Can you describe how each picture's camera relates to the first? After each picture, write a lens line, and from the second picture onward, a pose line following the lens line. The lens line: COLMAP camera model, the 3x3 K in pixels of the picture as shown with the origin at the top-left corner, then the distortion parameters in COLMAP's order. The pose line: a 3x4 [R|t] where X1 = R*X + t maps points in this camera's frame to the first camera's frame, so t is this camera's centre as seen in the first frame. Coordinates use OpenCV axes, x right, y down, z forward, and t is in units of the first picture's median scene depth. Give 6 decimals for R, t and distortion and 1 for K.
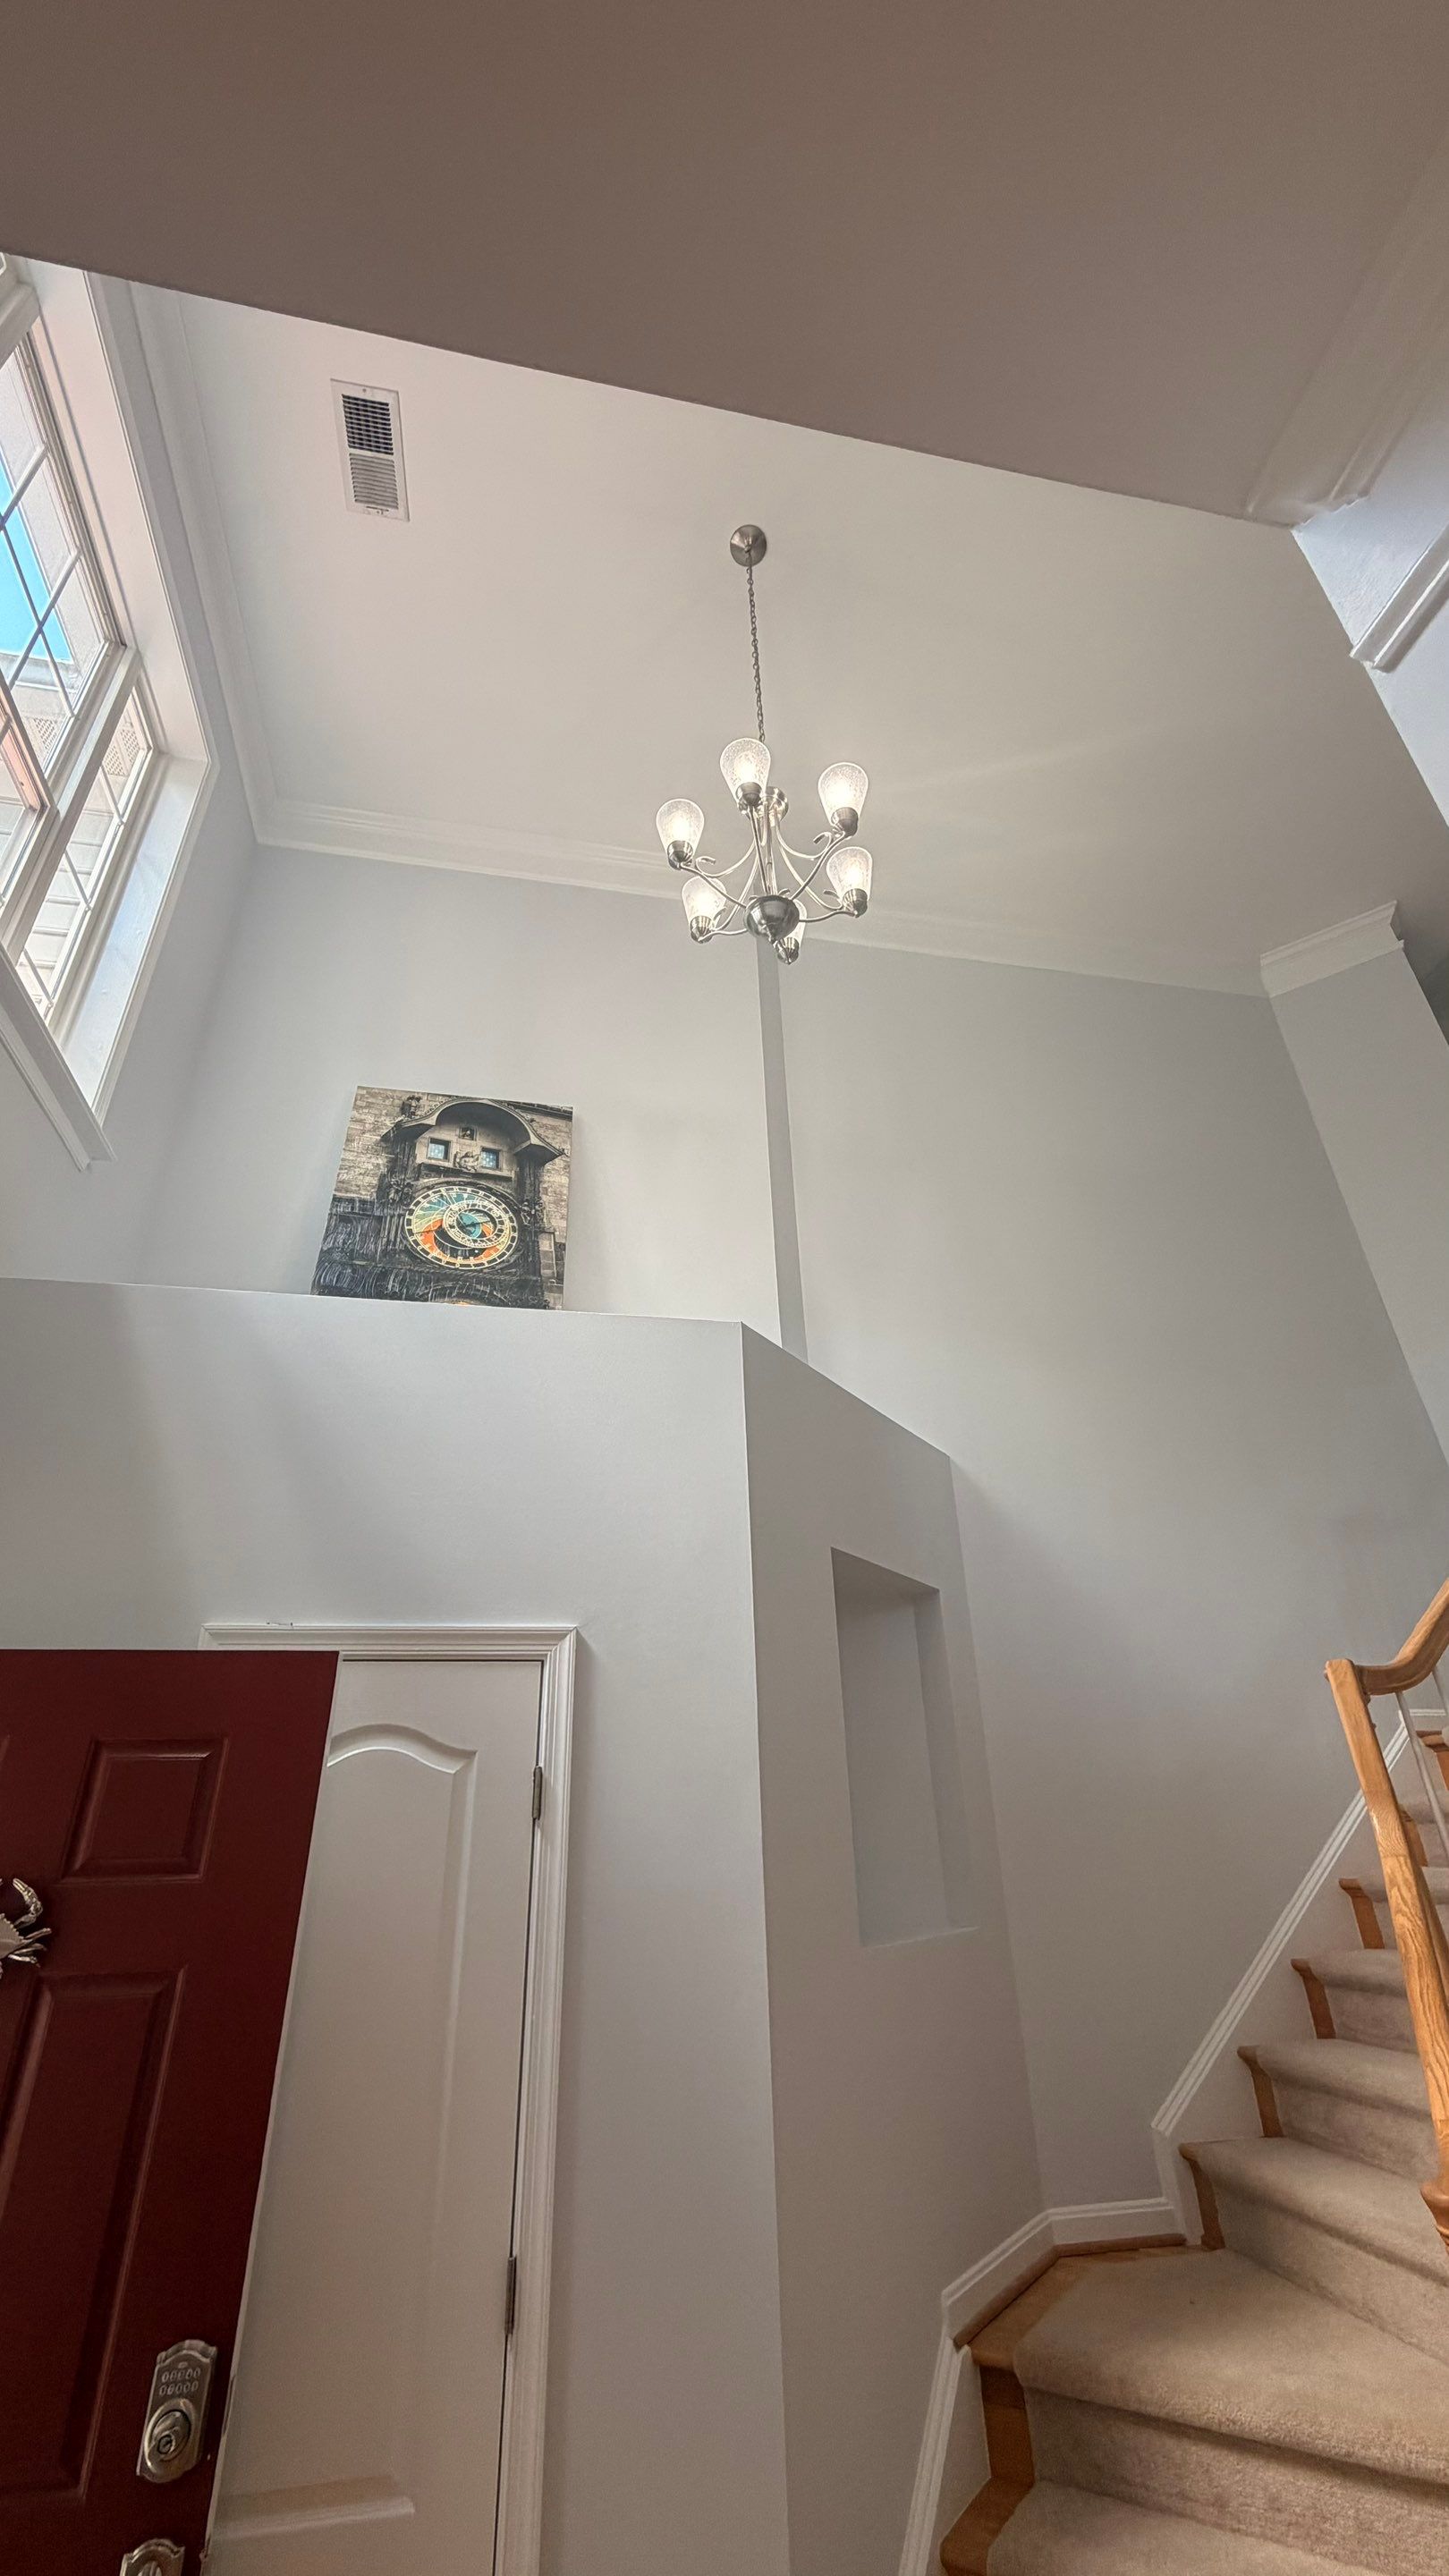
lens RADIAL K [[1030.2, 0, 713.4], [0, 1030.2, 1284.7], [0, 0, 1]] dist [-0.005138, -0.000359]
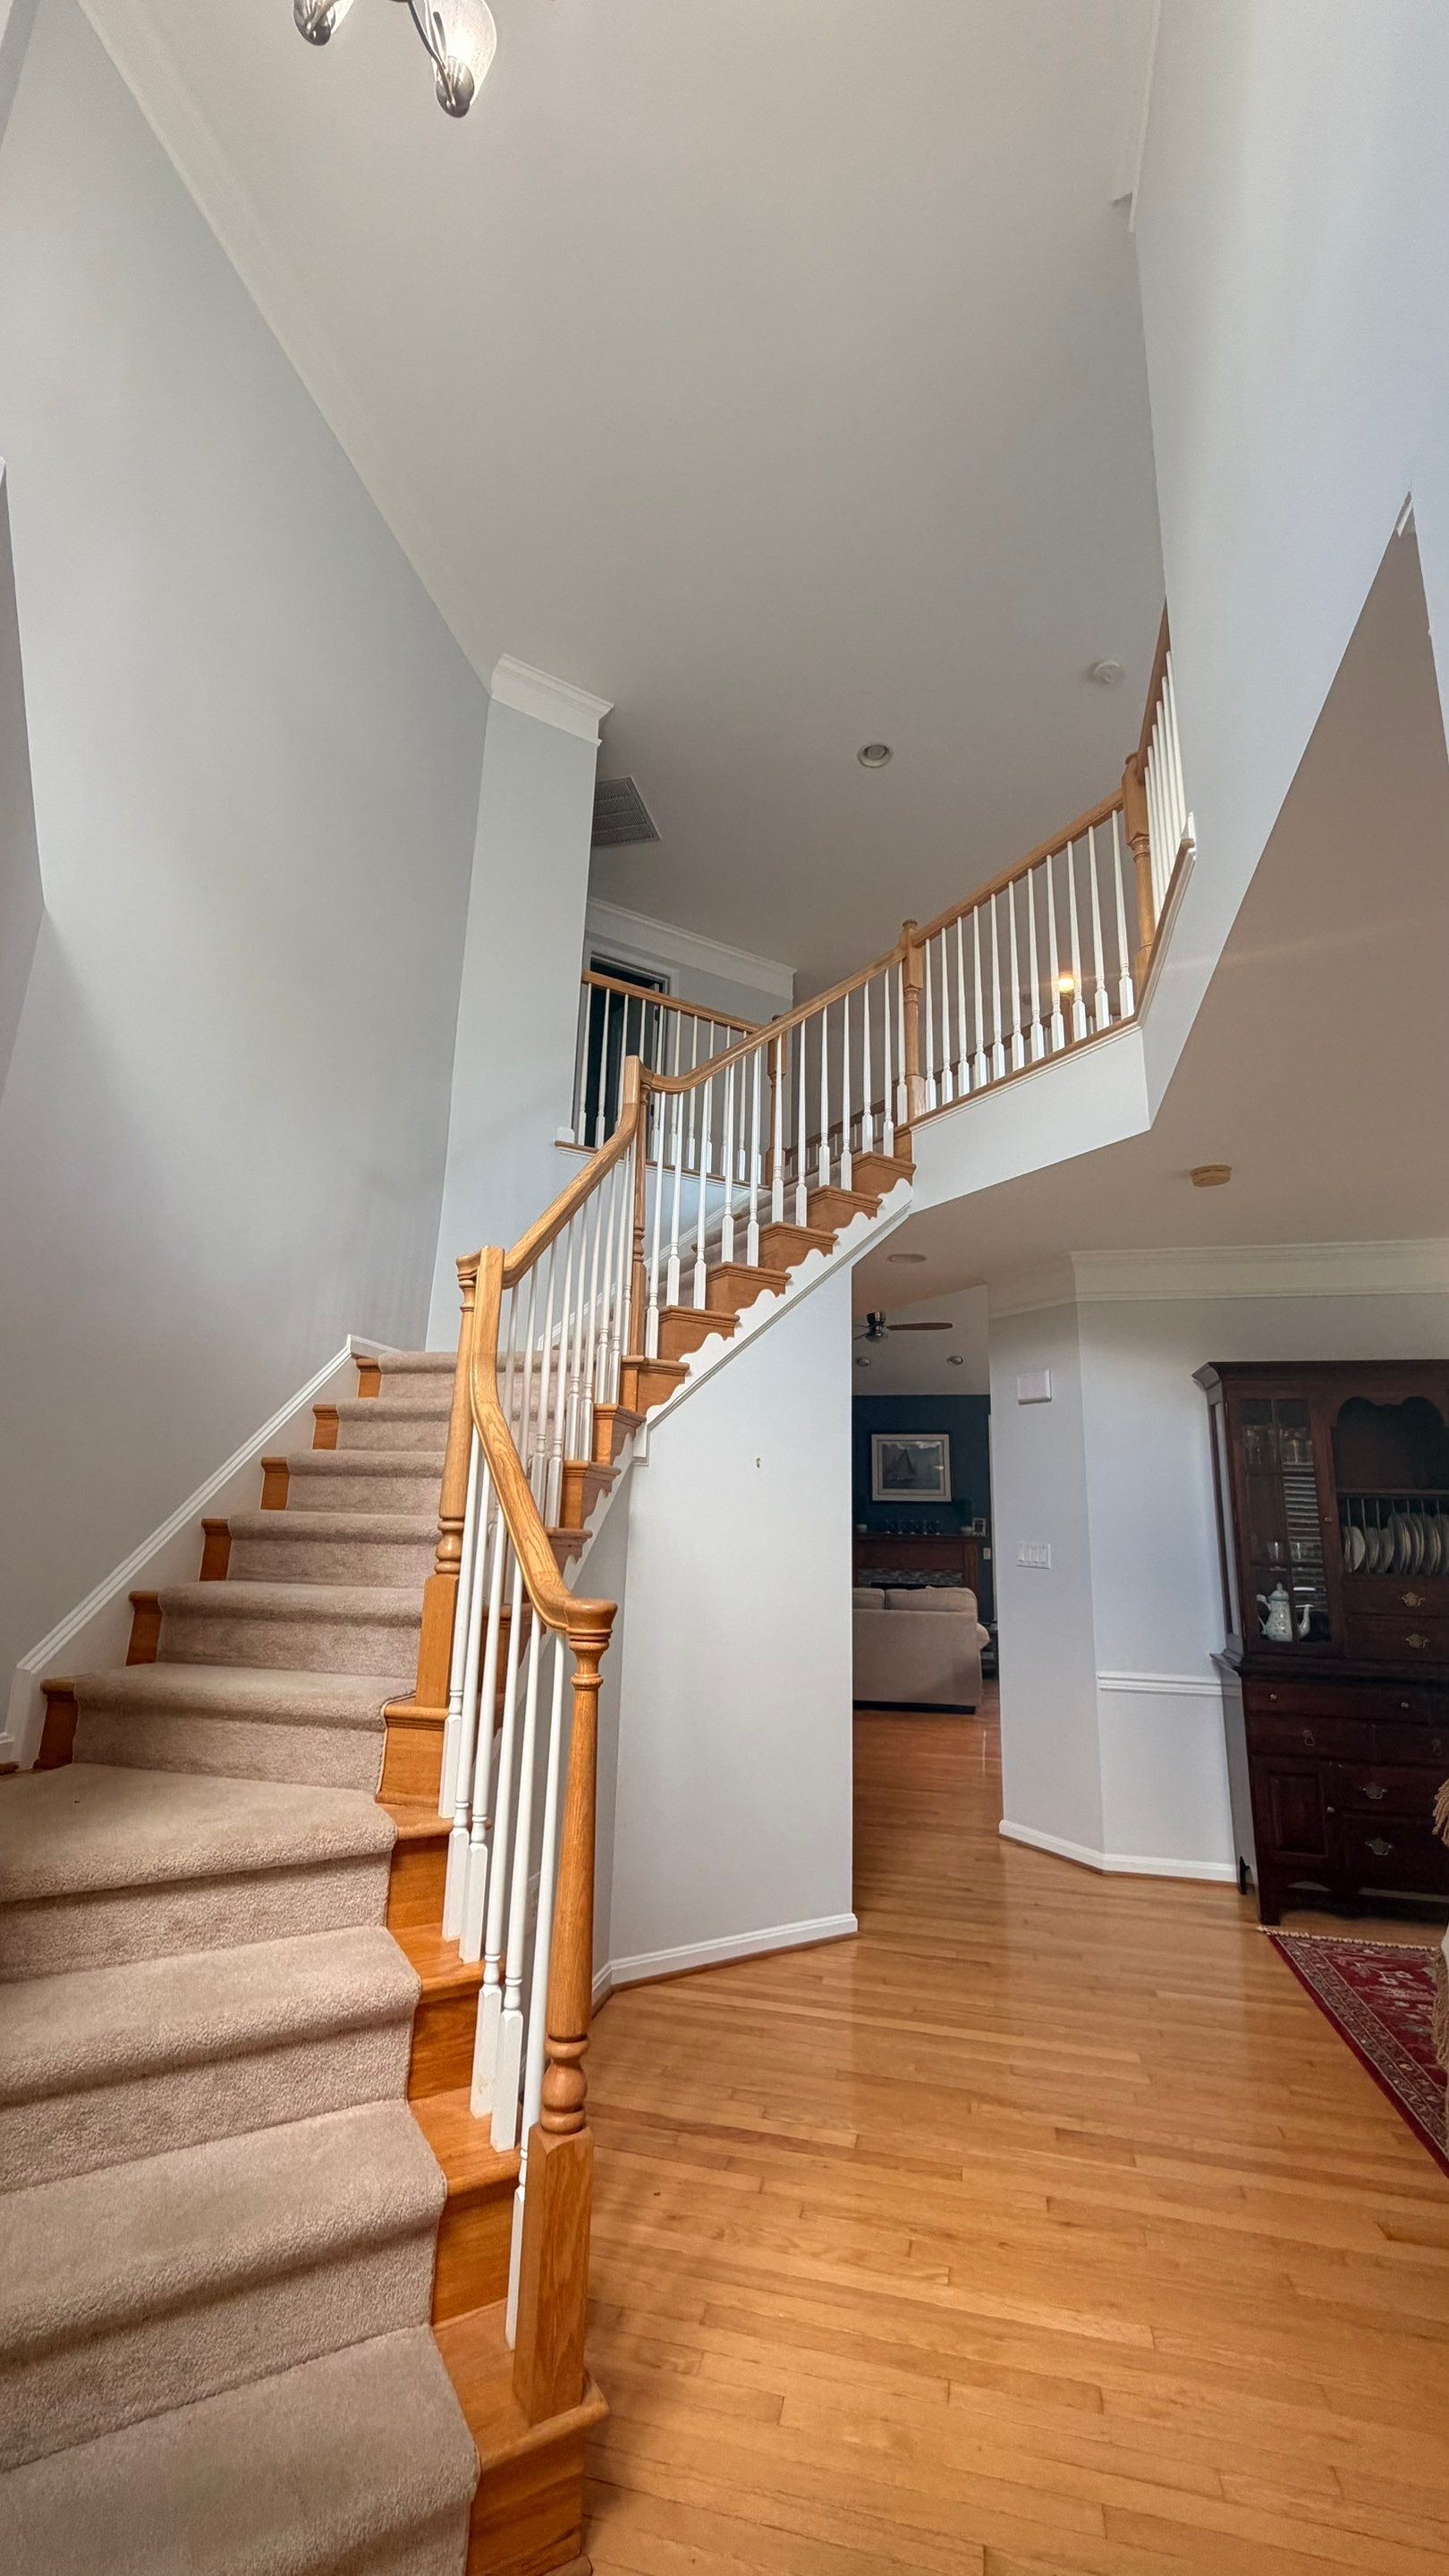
lens RADIAL K [[1030.2, 0, 713.4], [0, 1030.2, 1284.7], [0, 0, 1]] dist [-0.005138, -0.000359]
pose [[0.425113, 0.234250, 0.874303, -0.265932], [-0.469693, 0.882792, -0.008145, 0.323819], [-0.773736, -0.407191, 0.485312, 0.293955]]
